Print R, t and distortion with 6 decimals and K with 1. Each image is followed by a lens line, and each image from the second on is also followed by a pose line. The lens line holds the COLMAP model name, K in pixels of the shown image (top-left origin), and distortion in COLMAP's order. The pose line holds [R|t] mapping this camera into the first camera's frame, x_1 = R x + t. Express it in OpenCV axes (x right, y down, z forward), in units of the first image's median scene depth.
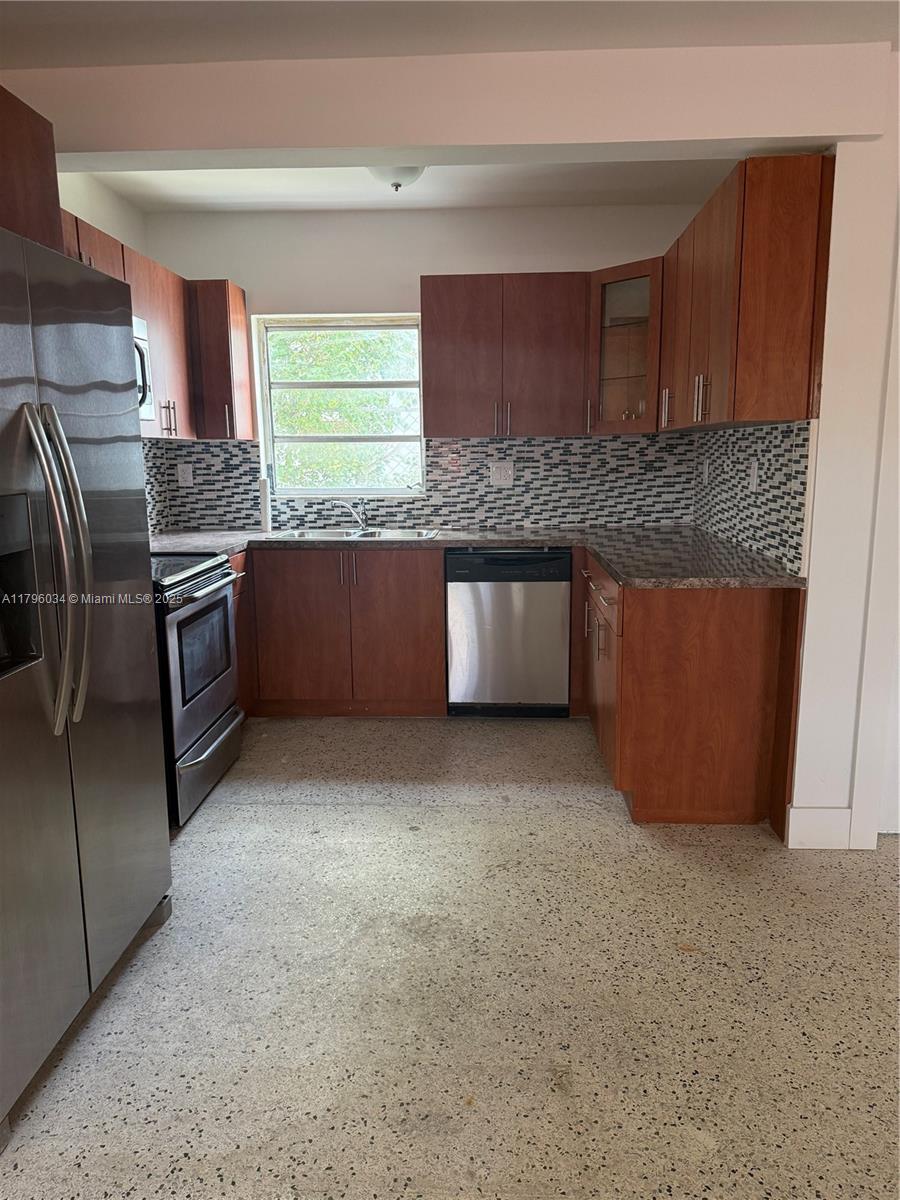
lens RADIAL K [[845.8, 0, 454.1], [0, 845.8, 600.9], [0, 0, 1]] dist [0.198799, -0.298104]
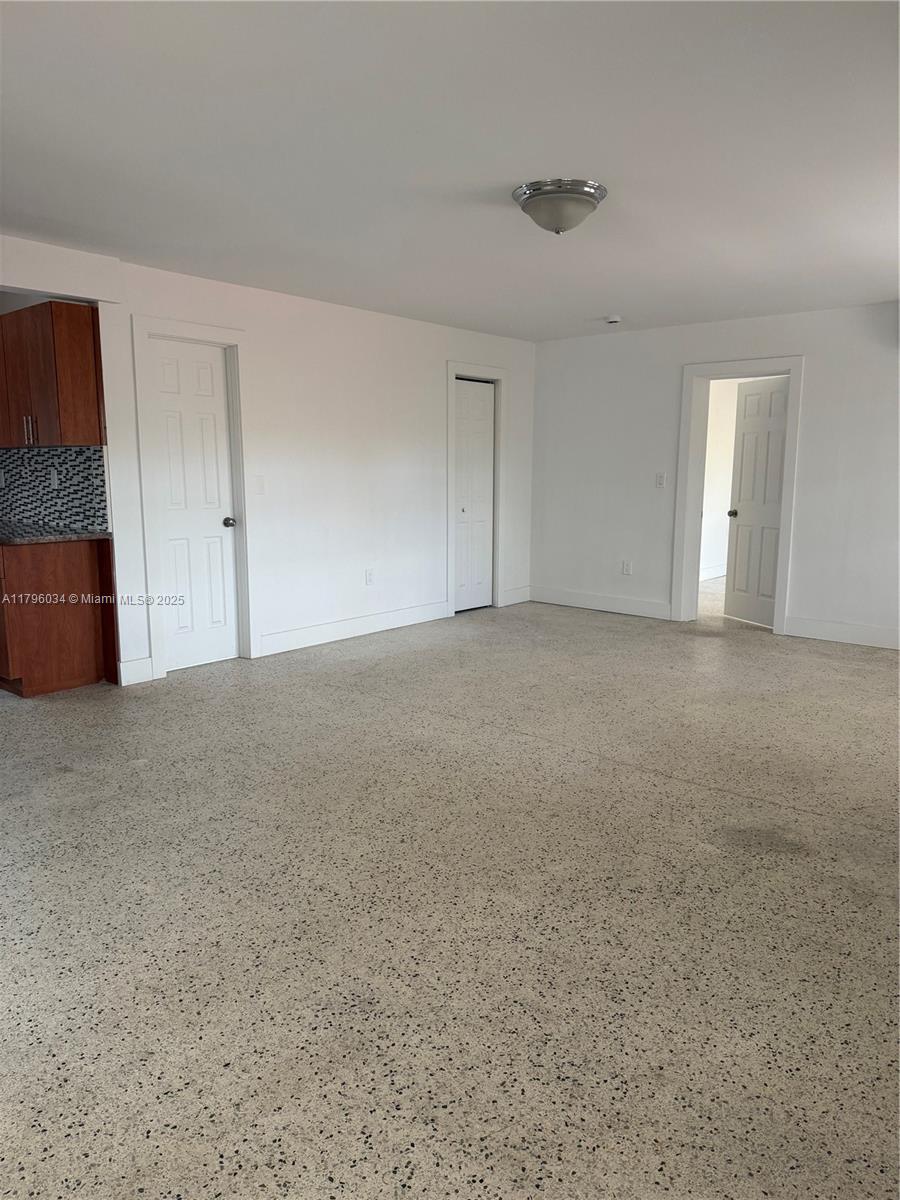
lens RADIAL K [[848.3, 0, 454.8], [0, 848.3, 607.5], [0, 0, 1]] dist [0.063090, -0.084857]
pose [[0.615648, -0.122342, 0.778467, -0.369959], [0.134360, 0.989706, 0.049281, 0.089744], [-0.776483, 0.074255, 0.625748, -0.437561]]
